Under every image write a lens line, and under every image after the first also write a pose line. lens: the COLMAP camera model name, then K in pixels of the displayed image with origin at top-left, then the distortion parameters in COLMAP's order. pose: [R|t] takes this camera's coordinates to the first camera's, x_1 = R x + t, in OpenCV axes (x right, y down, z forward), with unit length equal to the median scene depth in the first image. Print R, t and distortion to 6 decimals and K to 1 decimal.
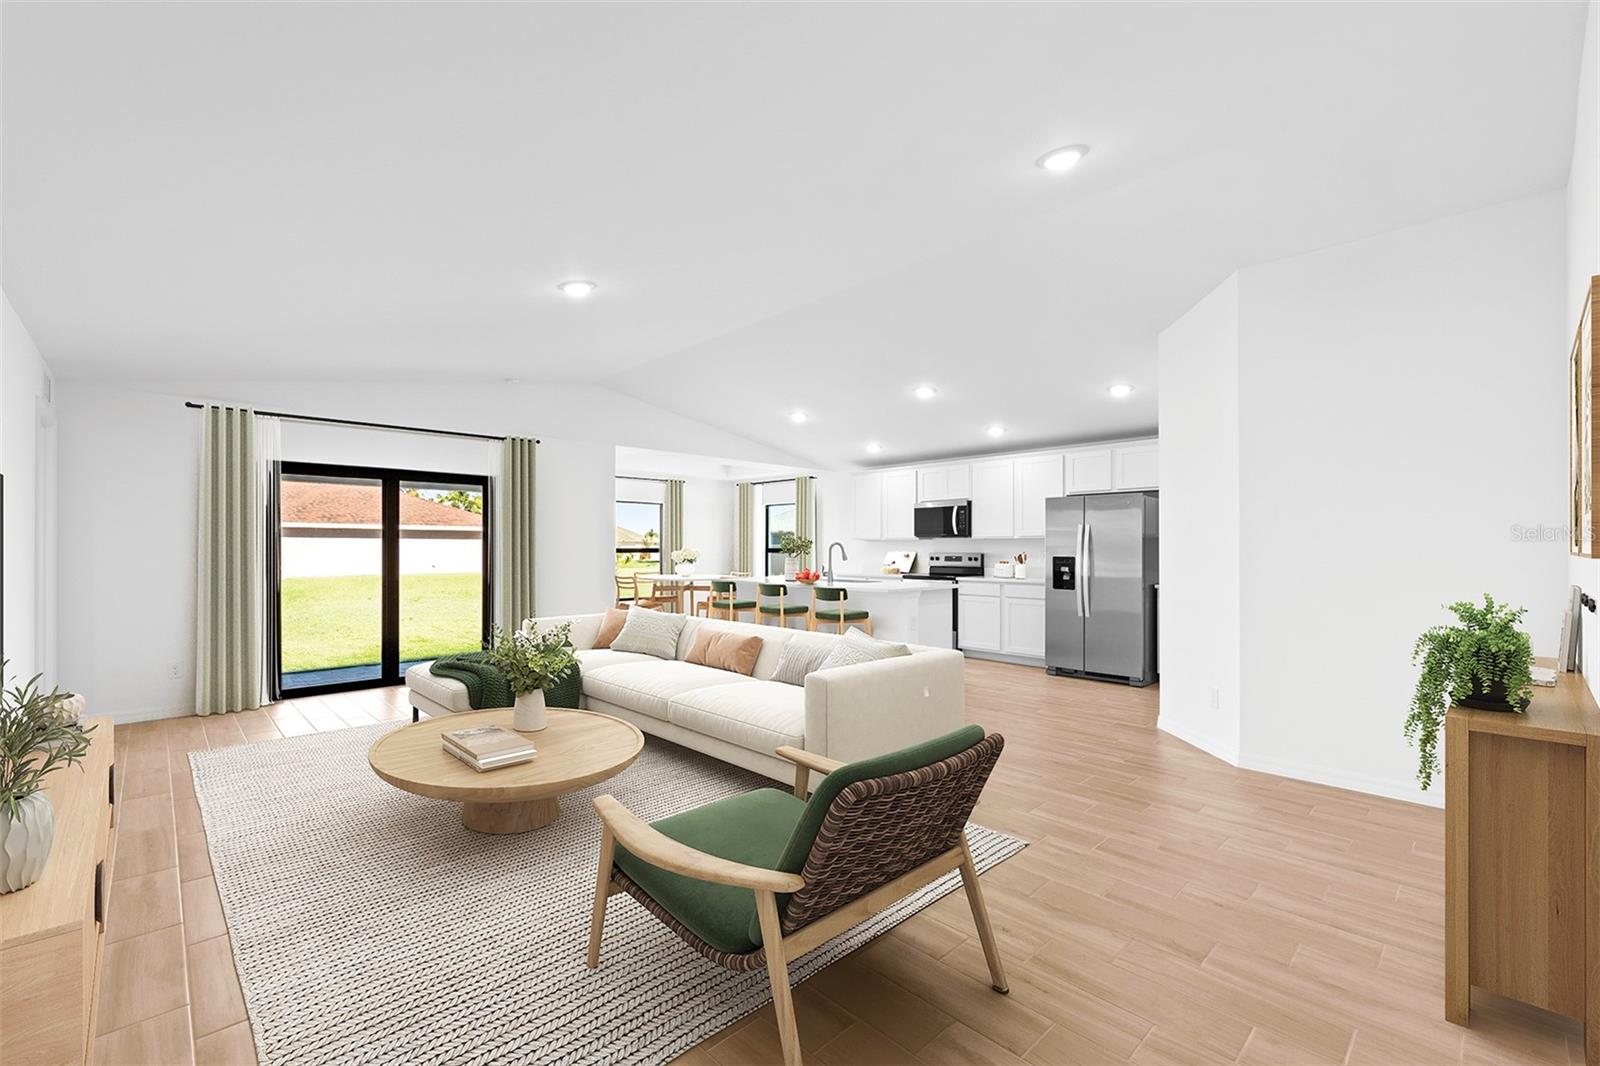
lens RADIAL K [[685.1, 0, 796.5], [0, 685.1, 542.2], [0, 0, 1]] dist [-0.000025, 0.000001]
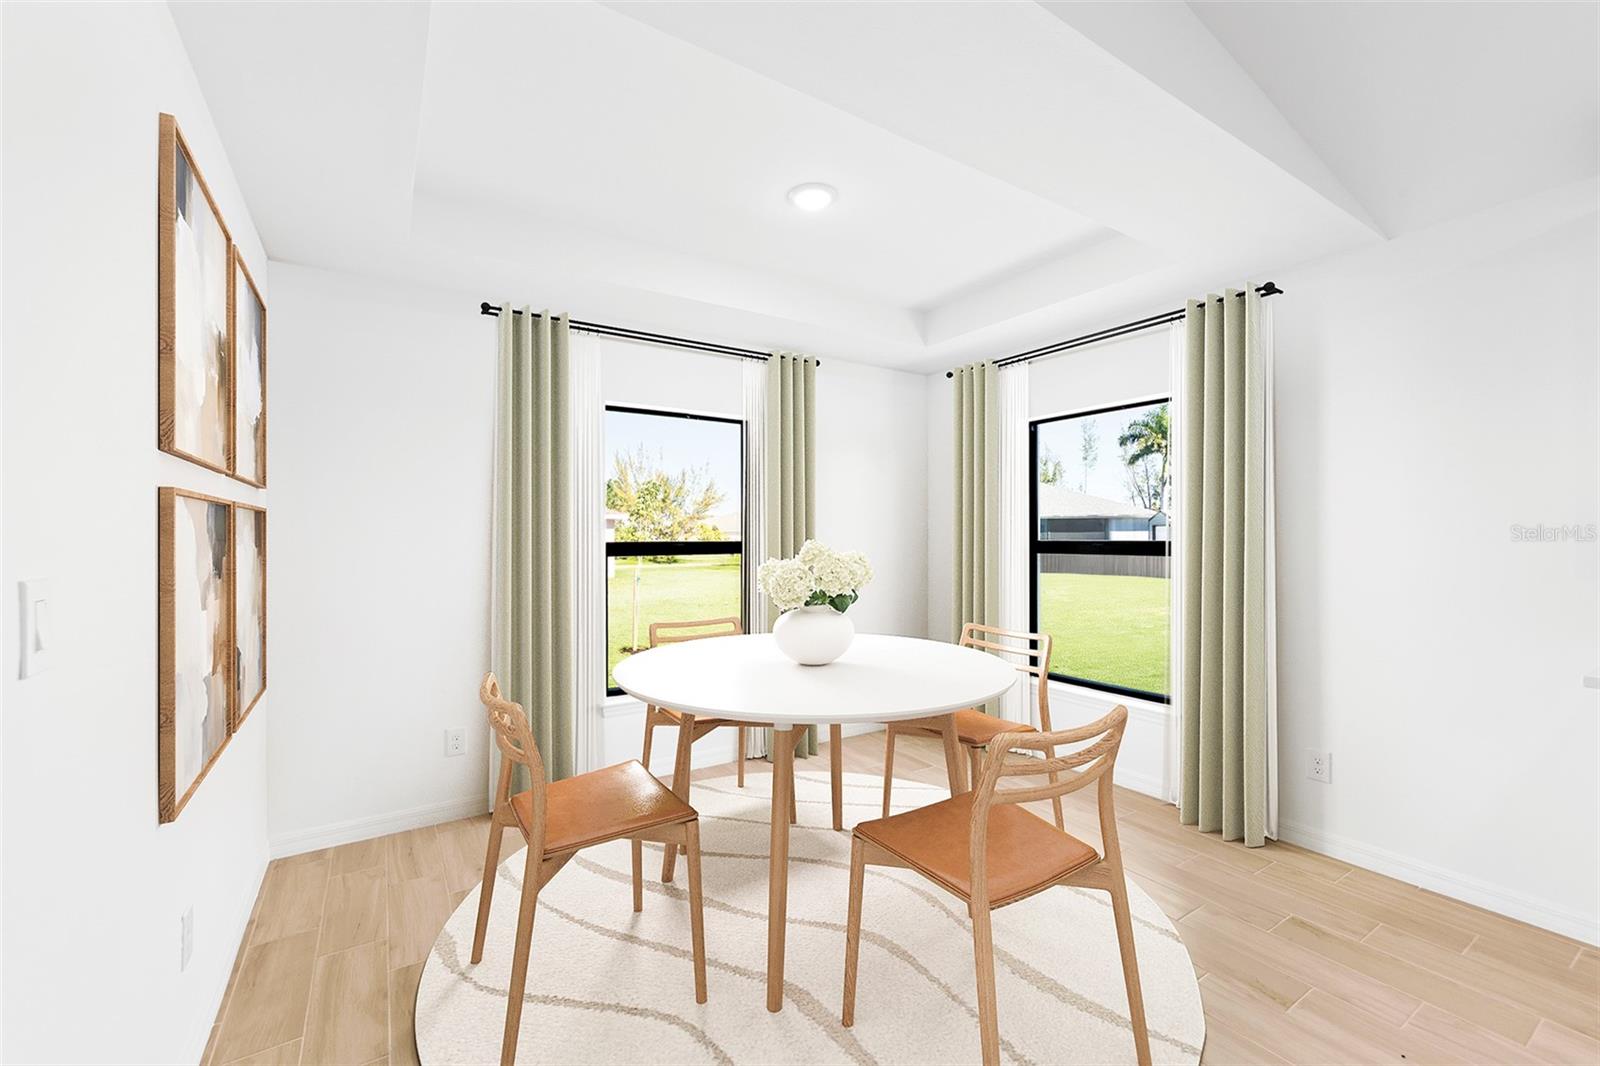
lens RADIAL K [[651.1, 0, 797.5], [0, 651.1, 530.1], [0, 0, 1]] dist [0.000102, -0.000065]
pose [[0.983084, 0.003753, -0.183117, -0.105209], [-0.001625, 0.999929, 0.011767, -0.001215], [0.183148, -0.011270, 0.983021, 0.638620]]
